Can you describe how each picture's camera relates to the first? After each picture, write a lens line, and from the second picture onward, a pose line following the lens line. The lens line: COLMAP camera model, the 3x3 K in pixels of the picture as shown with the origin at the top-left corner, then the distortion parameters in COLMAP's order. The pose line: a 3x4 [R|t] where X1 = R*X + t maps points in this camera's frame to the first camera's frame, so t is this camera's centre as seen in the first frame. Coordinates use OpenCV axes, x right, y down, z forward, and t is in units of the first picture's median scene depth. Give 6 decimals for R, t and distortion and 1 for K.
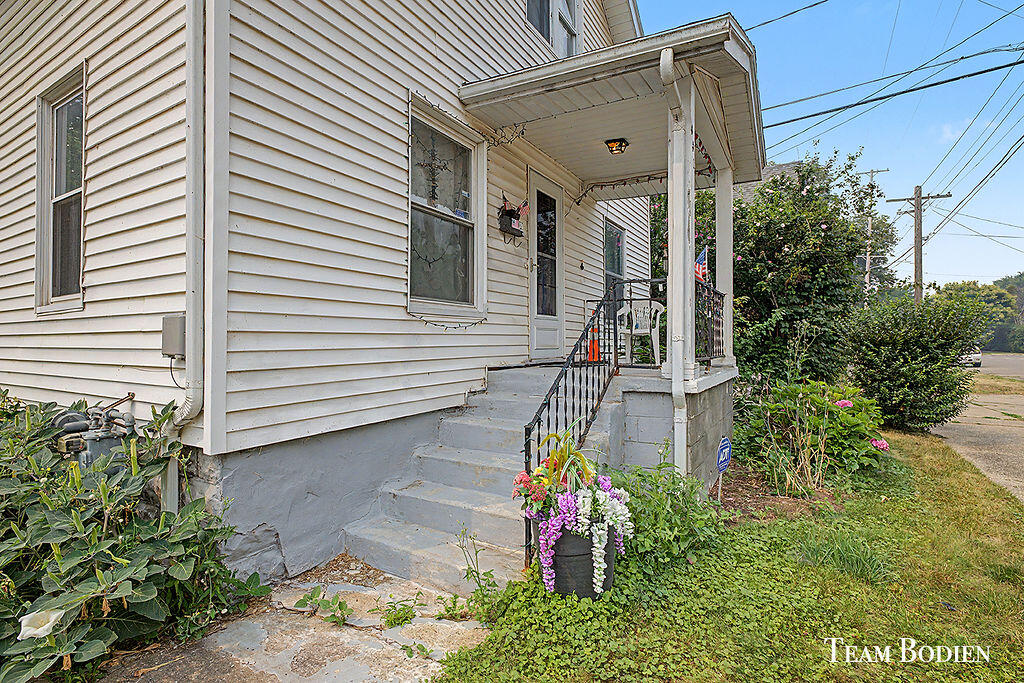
lens RADIAL K [[494.3, 0, 512.0], [0, 494.3, 341.5], [0, 0, 1]] dist [-0.005625, -0.000620]
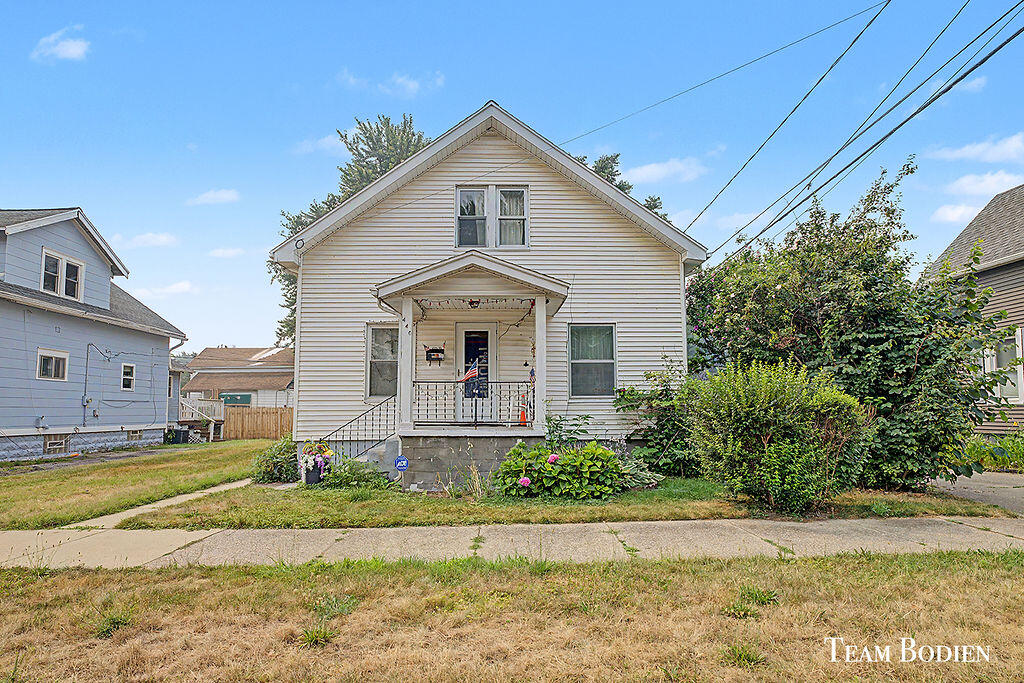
lens RADIAL K [[507.1, 0, 511.0], [0, 507.1, 374.9], [0, 0, 1]] dist [-0.000643, -0.000086]
pose [[0.523133, -0.066509, -0.849652, 2.604740], [0.004696, 0.997160, -0.075164, 0.003388], [0.852238, 0.035331, 0.521959, 0.218436]]
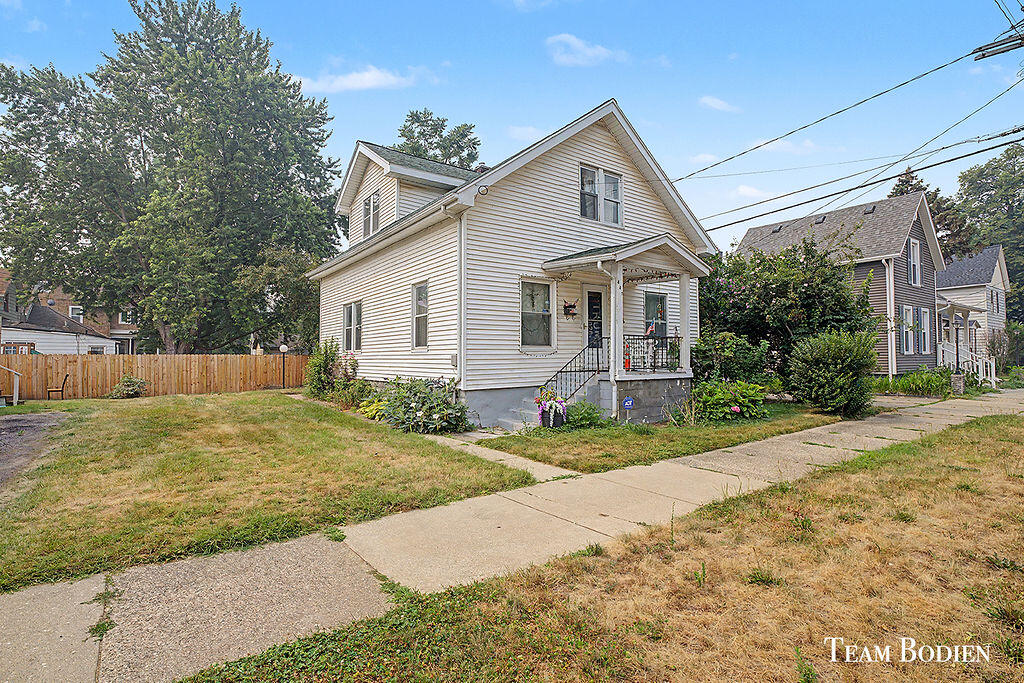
lens RADIAL K [[494.3, 0, 512.0], [0, 494.3, 341.5], [0, 0, 1]] dist [-0.005625, -0.000620]
pose [[0.915613, -0.017512, -0.401680, 0.912722], [0.004132, 0.999408, -0.034152, -0.016592], [0.402041, 0.029610, 0.915143, -1.679725]]
